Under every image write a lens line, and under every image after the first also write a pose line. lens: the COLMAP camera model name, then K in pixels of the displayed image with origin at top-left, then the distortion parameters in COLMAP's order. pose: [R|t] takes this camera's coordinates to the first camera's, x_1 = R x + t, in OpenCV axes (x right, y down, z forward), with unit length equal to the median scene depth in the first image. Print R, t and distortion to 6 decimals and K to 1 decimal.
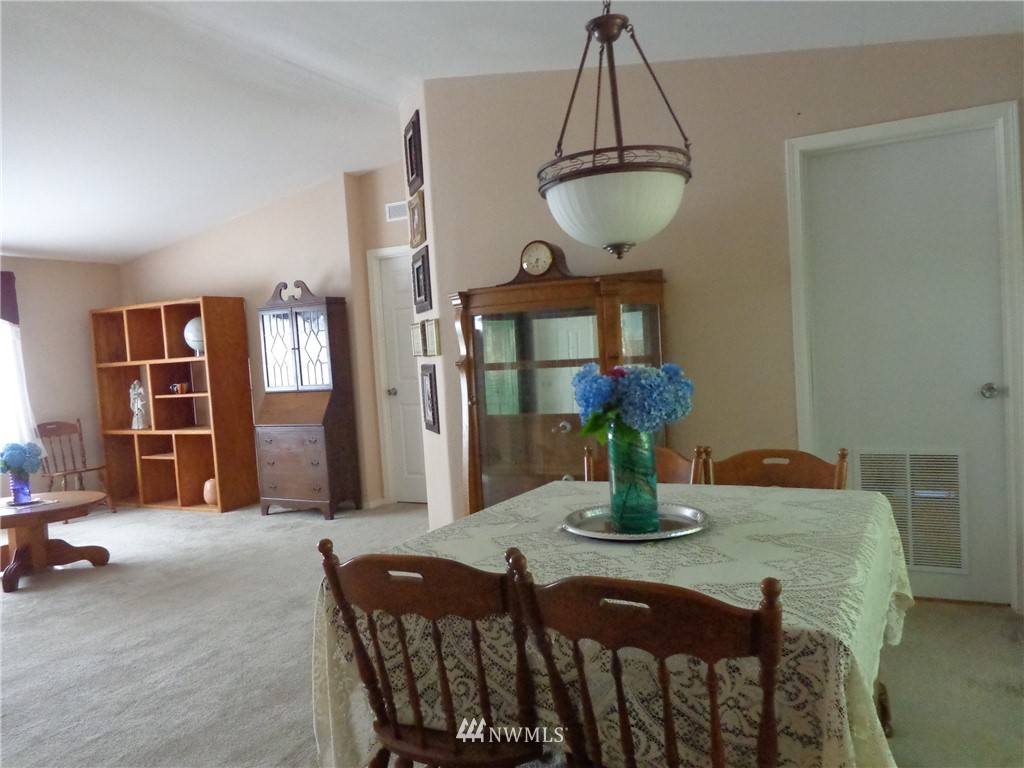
lens RADIAL K [[749.6, 0, 516.9], [0, 749.6, 389.3], [0, 0, 1]] dist [-0.008904, 0.003463]
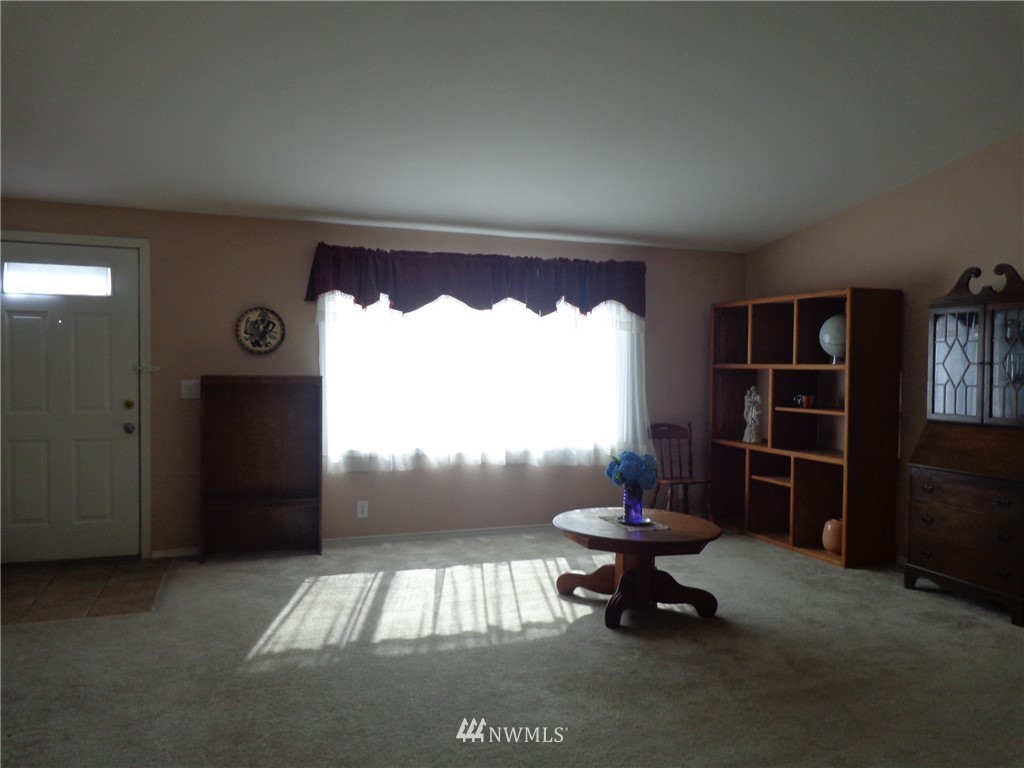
lens RADIAL K [[749.6, 0, 511.8], [0, 749.6, 385.7], [0, 0, 1]] dist [-0.008904, 0.003463]
pose [[0.732766, 0.086610, -0.674947, -0.140437], [-0.090813, 0.995441, 0.029143, -0.013364], [0.674394, 0.039939, 0.737291, 0.188354]]
